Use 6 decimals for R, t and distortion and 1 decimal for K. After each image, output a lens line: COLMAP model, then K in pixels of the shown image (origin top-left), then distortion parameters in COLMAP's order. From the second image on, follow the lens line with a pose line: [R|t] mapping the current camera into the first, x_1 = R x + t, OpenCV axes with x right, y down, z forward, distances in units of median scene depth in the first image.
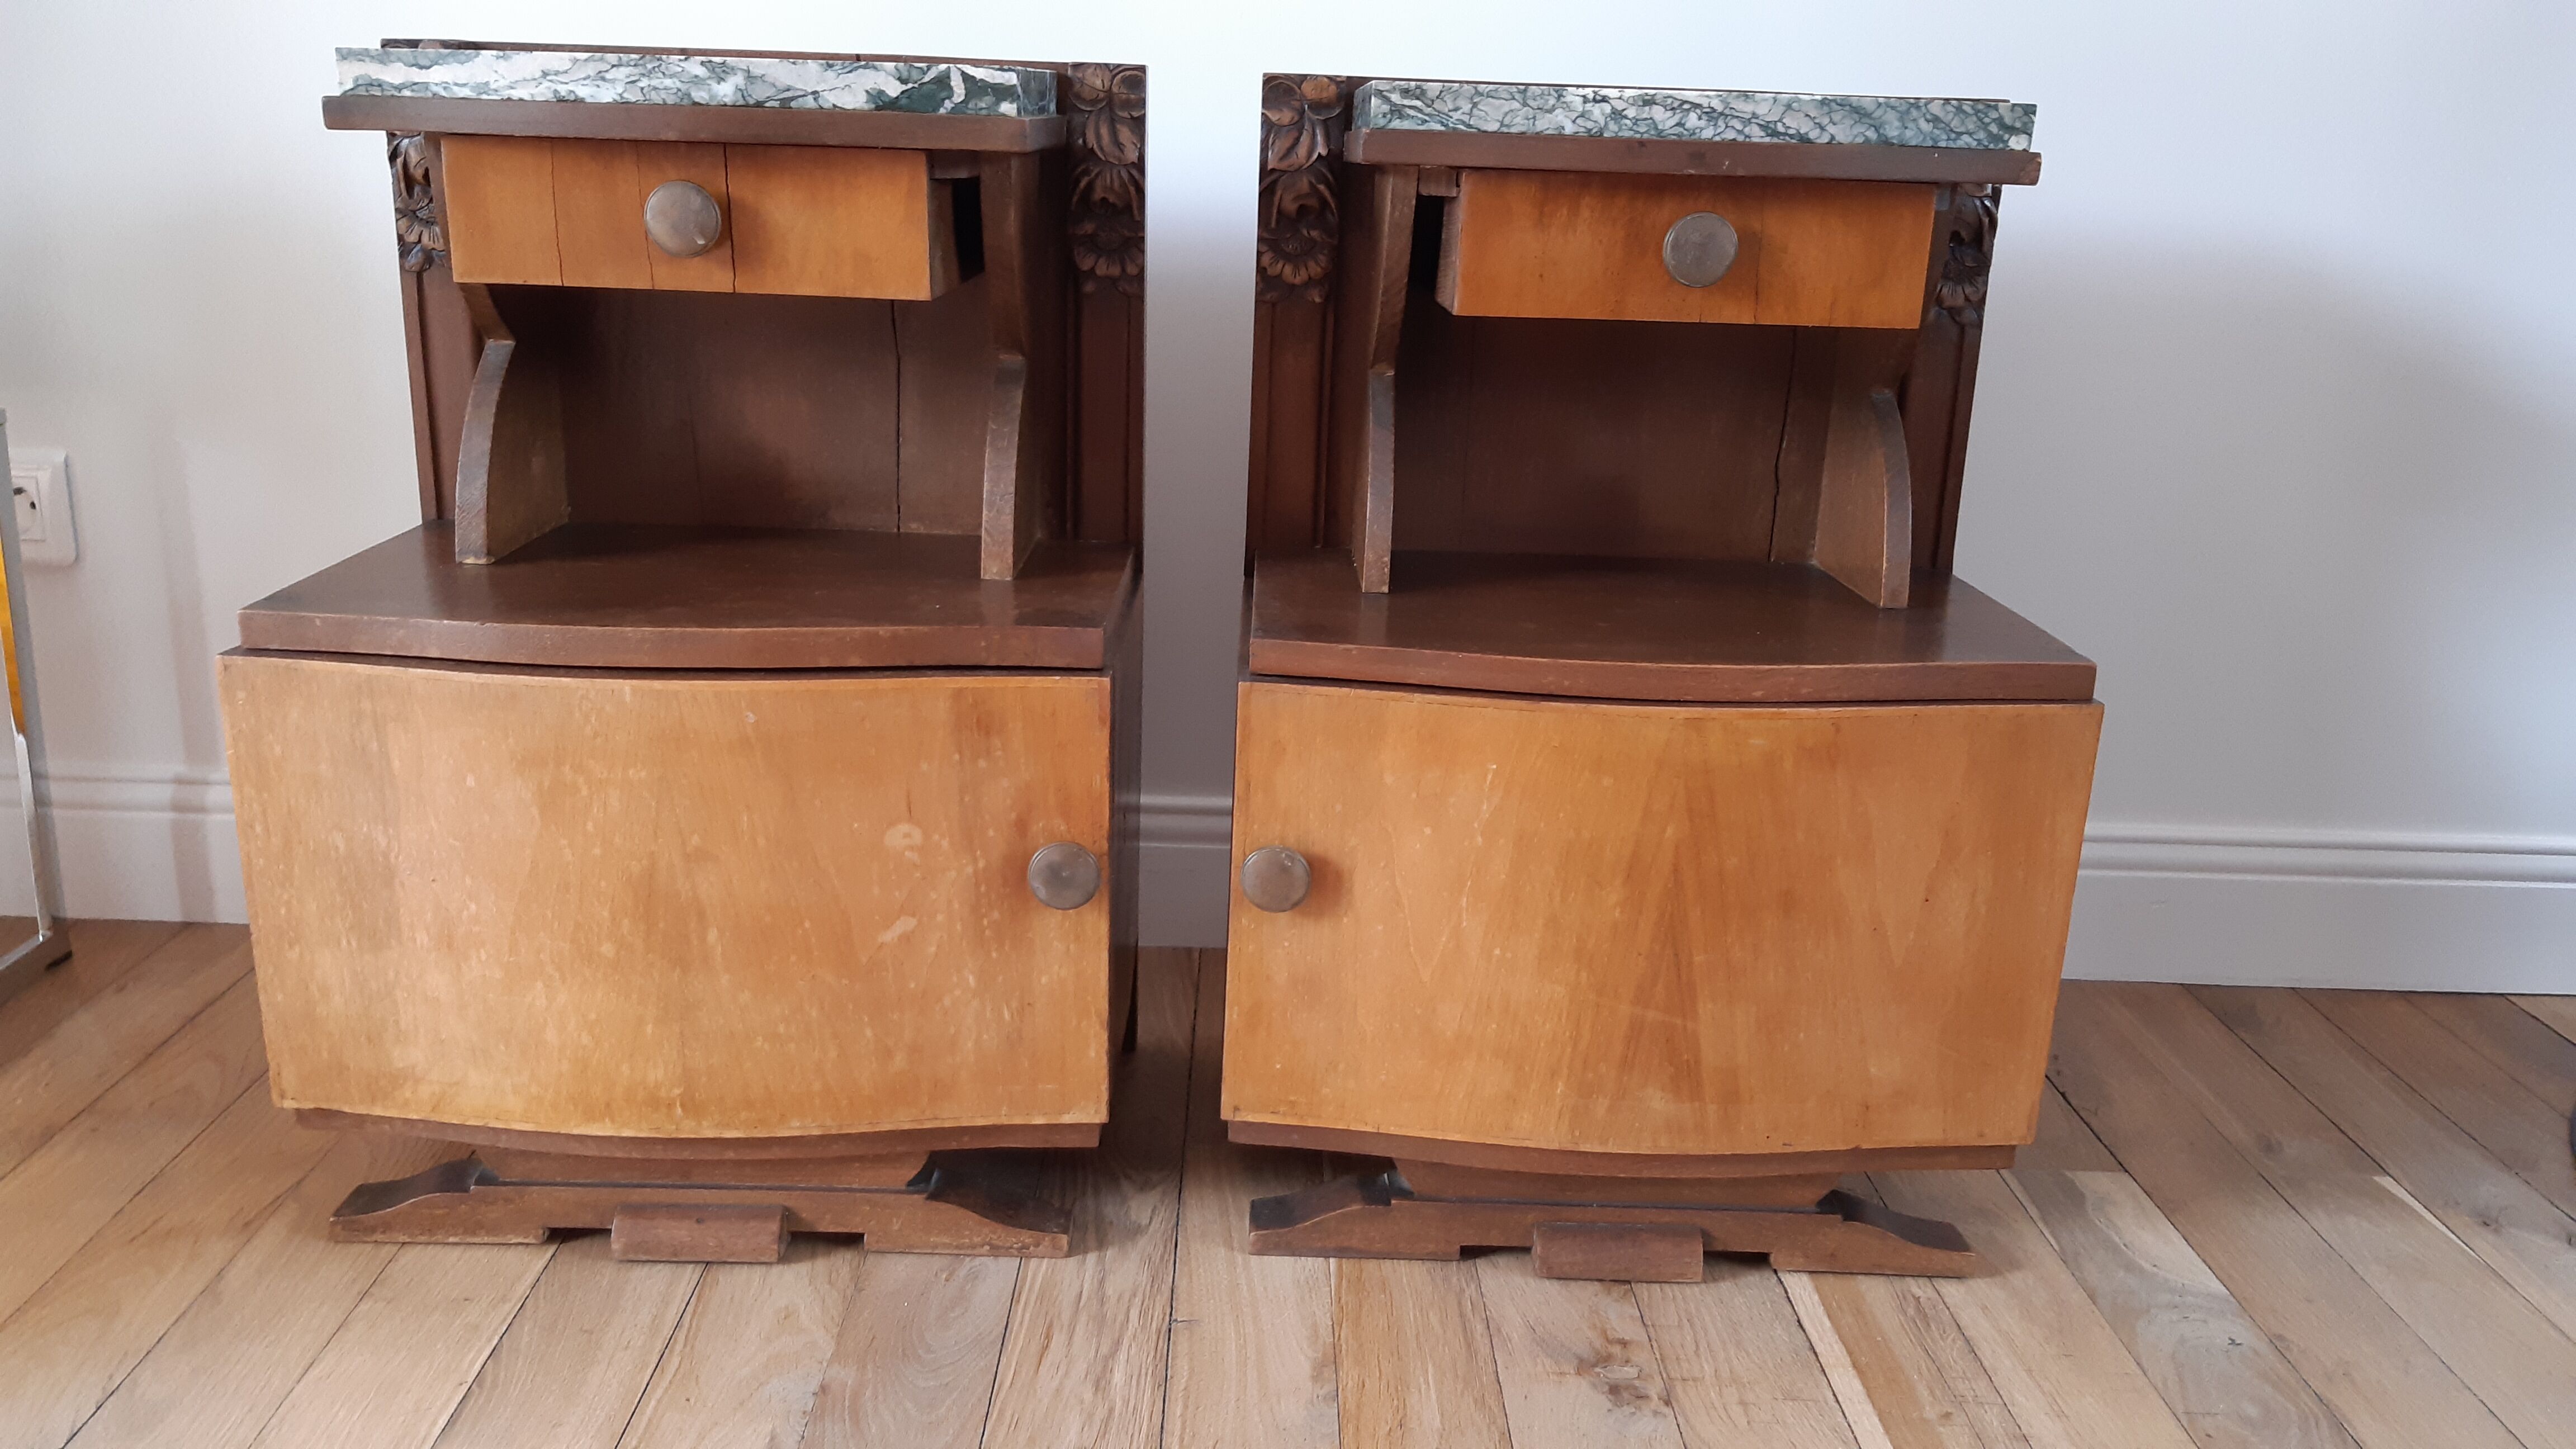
lens RADIAL K [[2046.8, 0, 1273.4], [0, 2046.8, 703.2], [0, 0, 1]] dist [0.094710, -0.174030]
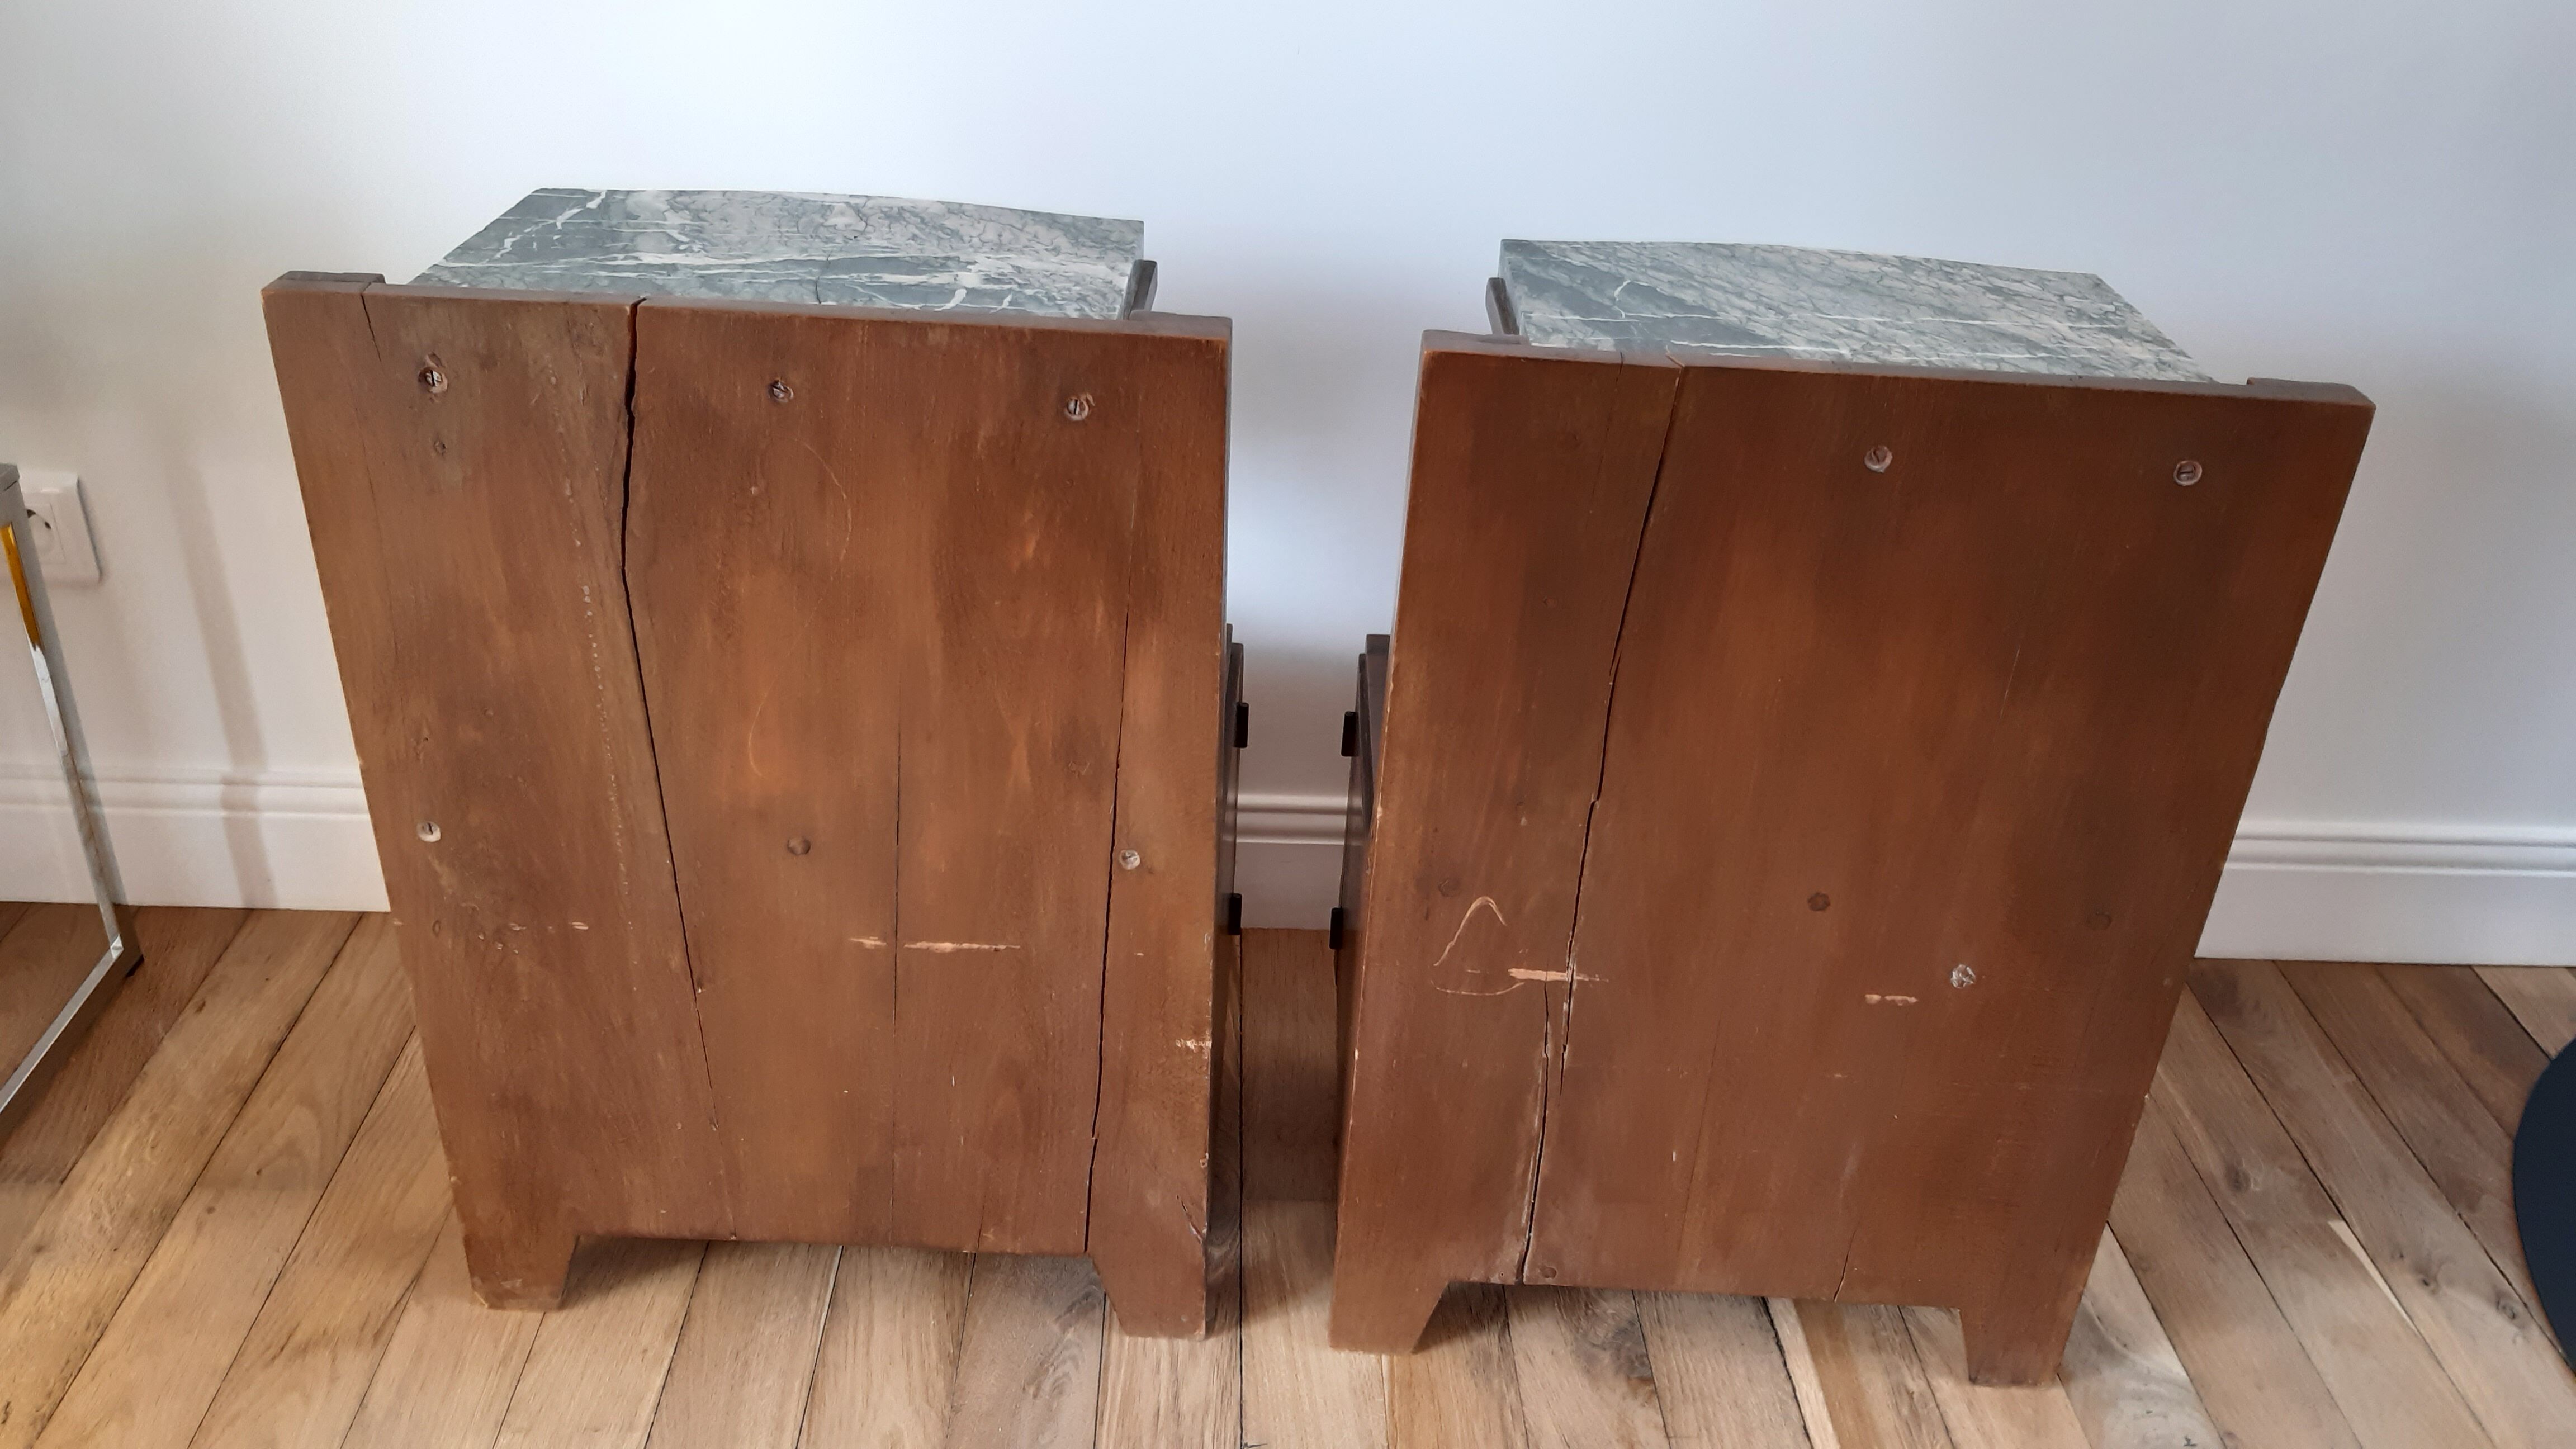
lens RADIAL K [[2046.8, 0, 1306.3], [0, 2046.8, 754.2], [0, 0, 1]] dist [0.094710, -0.174030]
pose [[0.999571, 0.004186, 0.029000, -0.048359], [-0.011453, 0.966814, 0.255225, -0.336948], [-0.026969, -0.255448, 0.966447, 0.025571]]
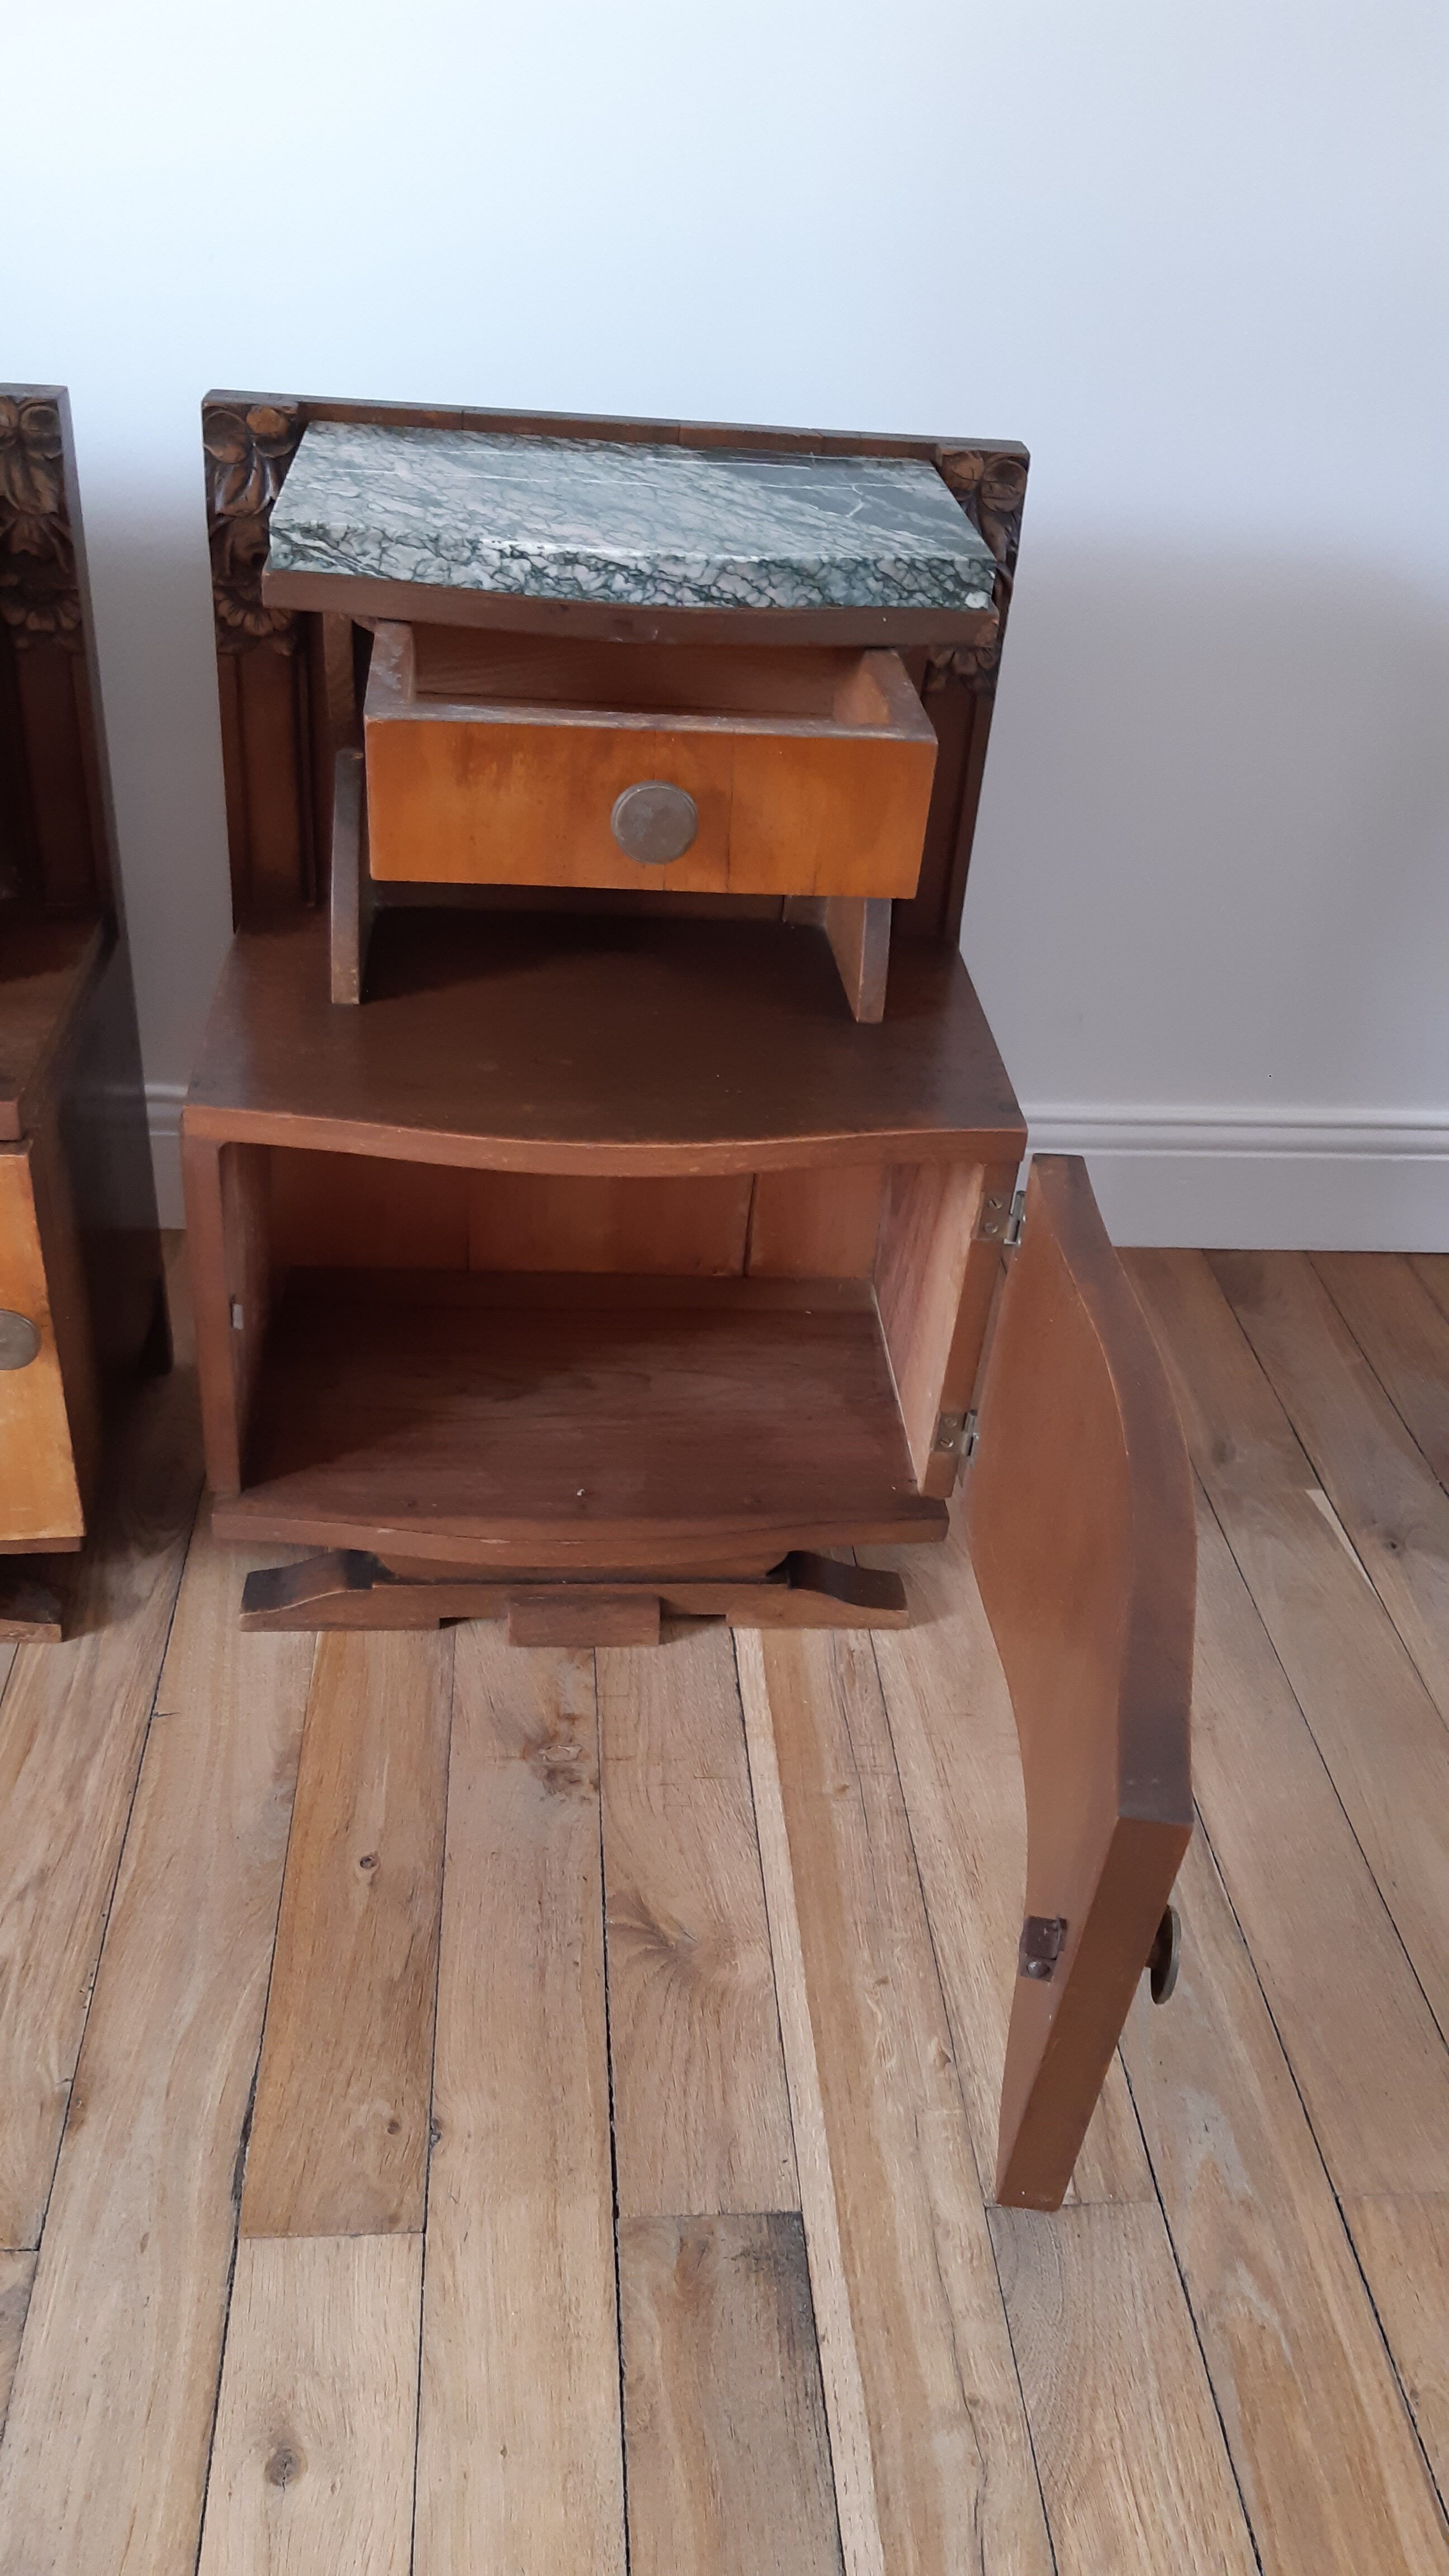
lens RADIAL K [[2046.8, 0, 729.2], [0, 2046.8, 1272.7], [0, 0, 1]] dist [0.094710, -0.174030]
pose [[0.996721, -0.006310, 0.080674, 0.164562], [-0.019370, 0.949367, 0.313573, -0.261825], [-0.078568, -0.314107, 0.946131, 0.026318]]
